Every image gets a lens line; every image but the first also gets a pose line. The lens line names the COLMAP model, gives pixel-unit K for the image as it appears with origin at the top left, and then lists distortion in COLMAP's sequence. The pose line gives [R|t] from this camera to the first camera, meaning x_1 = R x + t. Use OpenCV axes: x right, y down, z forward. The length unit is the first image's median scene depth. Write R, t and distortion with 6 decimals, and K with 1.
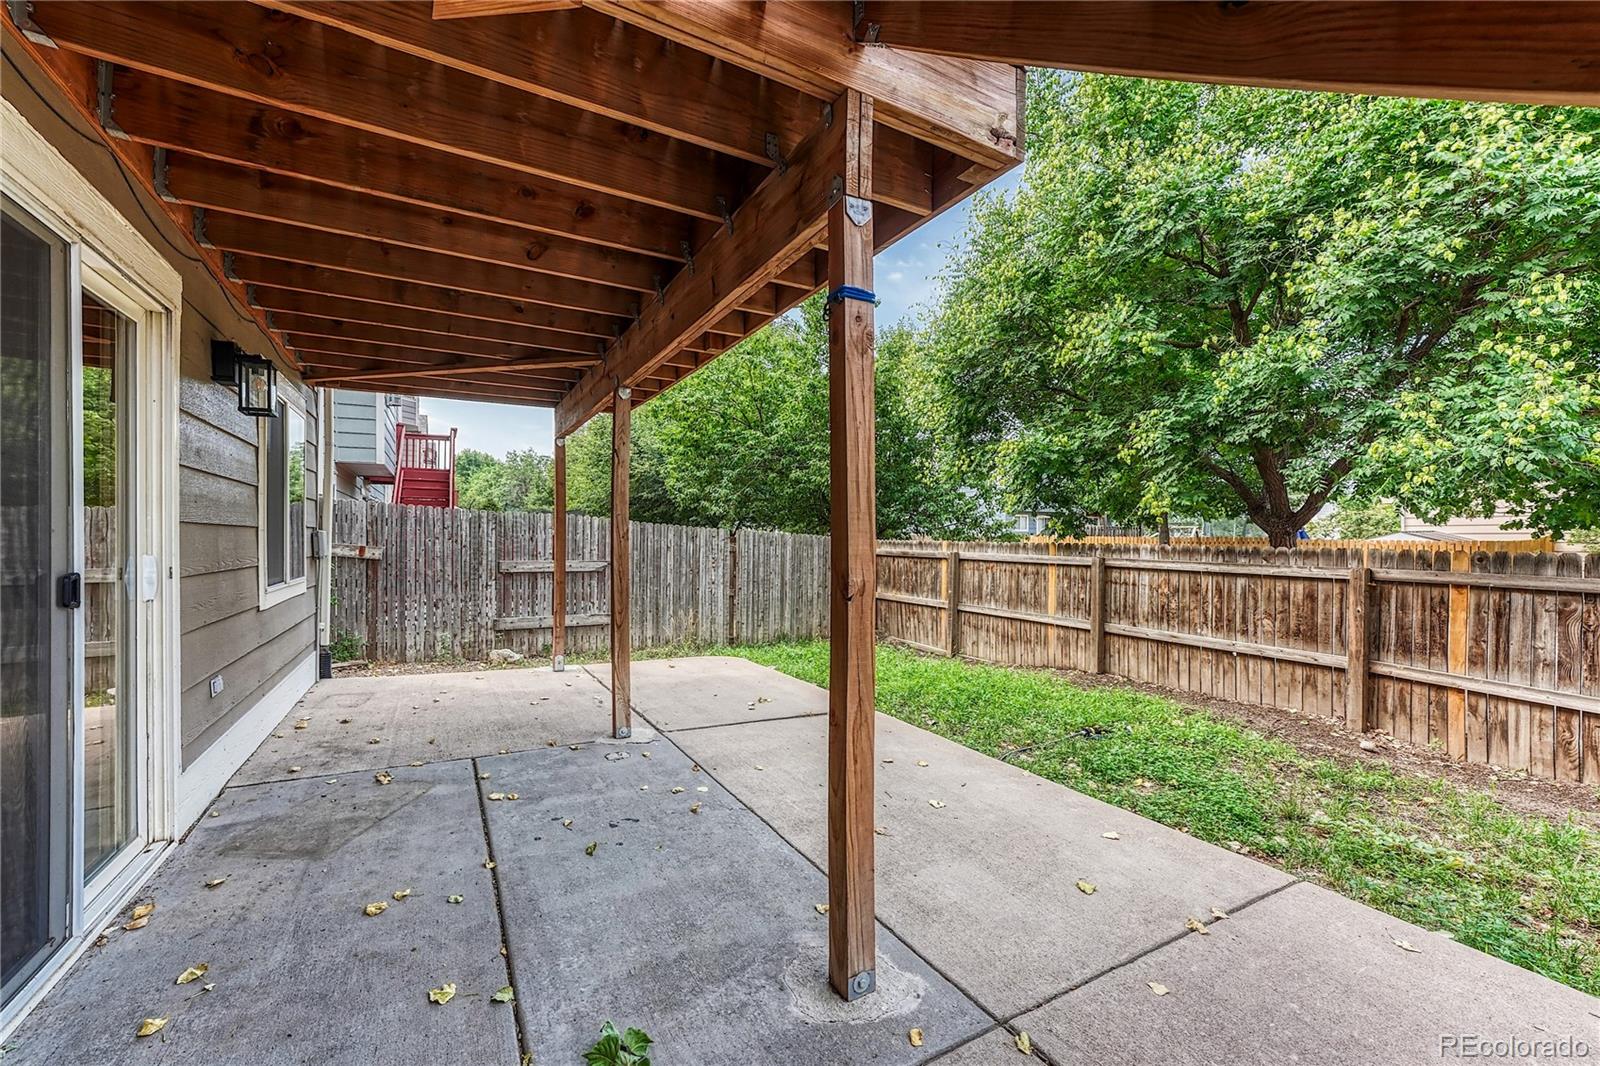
lens RADIAL K [[668.1, 0, 806.5], [0, 668.1, 538.5], [0, 0, 1]] dist [-0.002169, -0.000375]
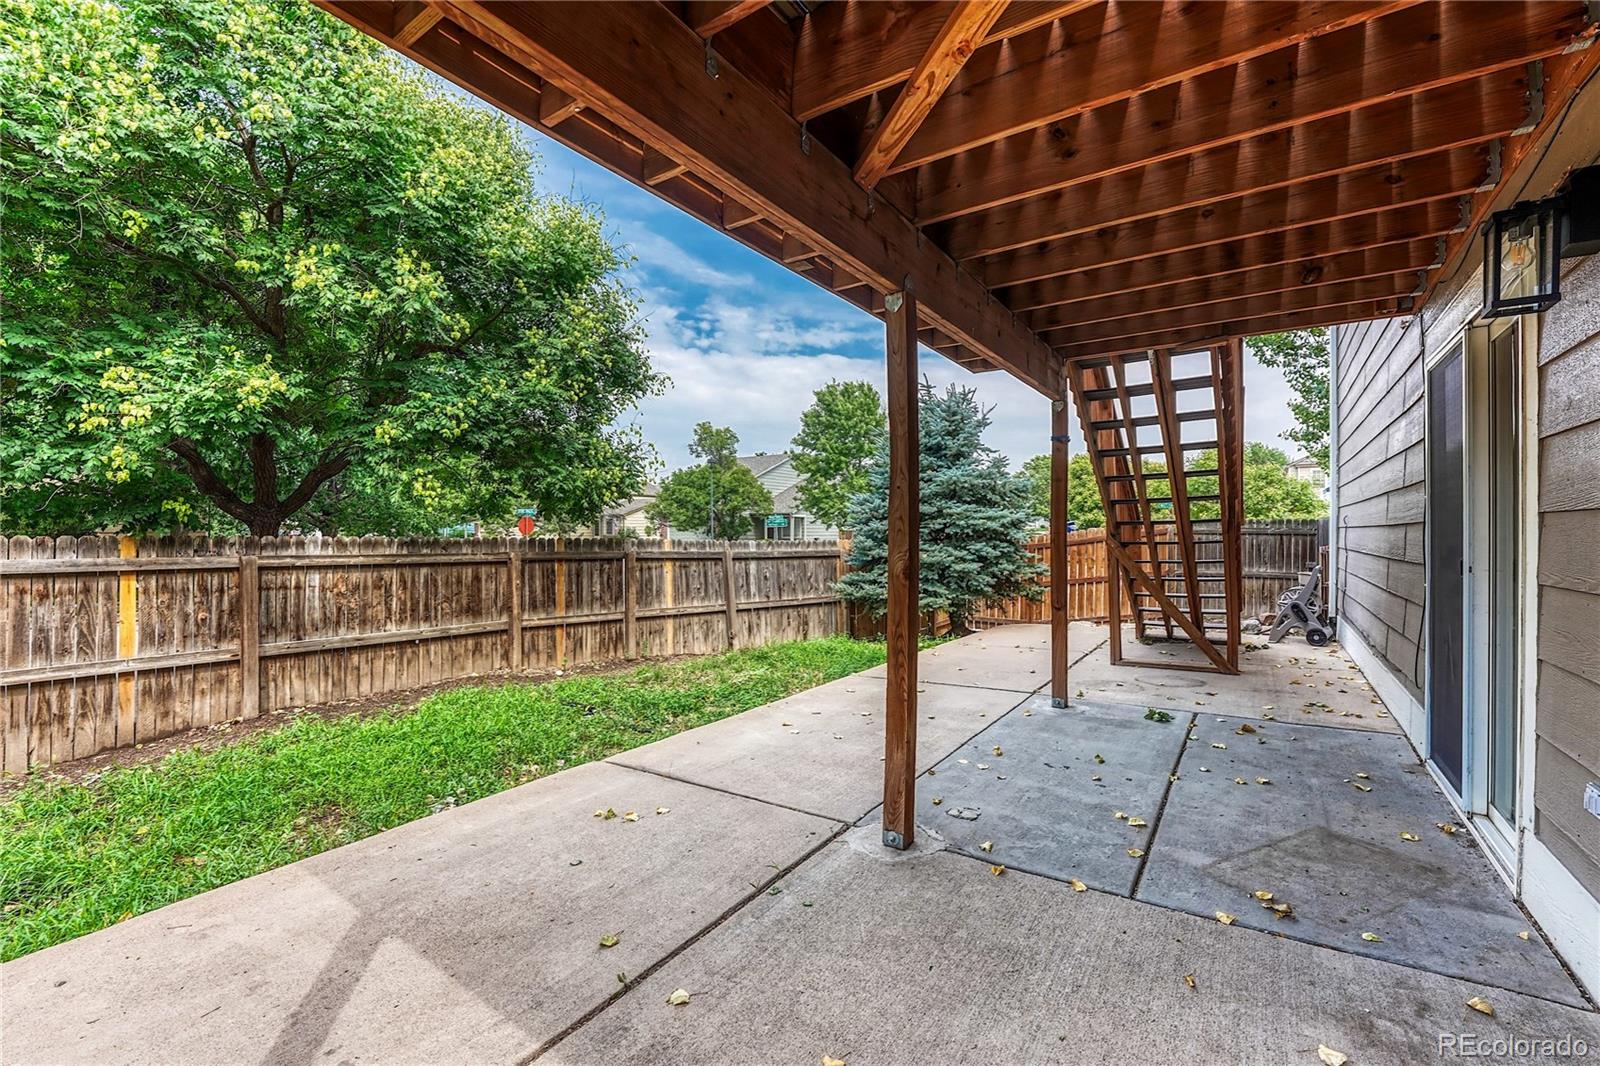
lens RADIAL K [[668.1, 0, 802.0], [0, 668.1, 535.9], [0, 0, 1]] dist [-0.002169, -0.000375]
pose [[-0.448147, -0.009145, 0.893913, -0.597756], [-0.006295, 0.999955, 0.007074, -0.001784], [-0.893938, -0.002457, -0.448184, 1.018050]]
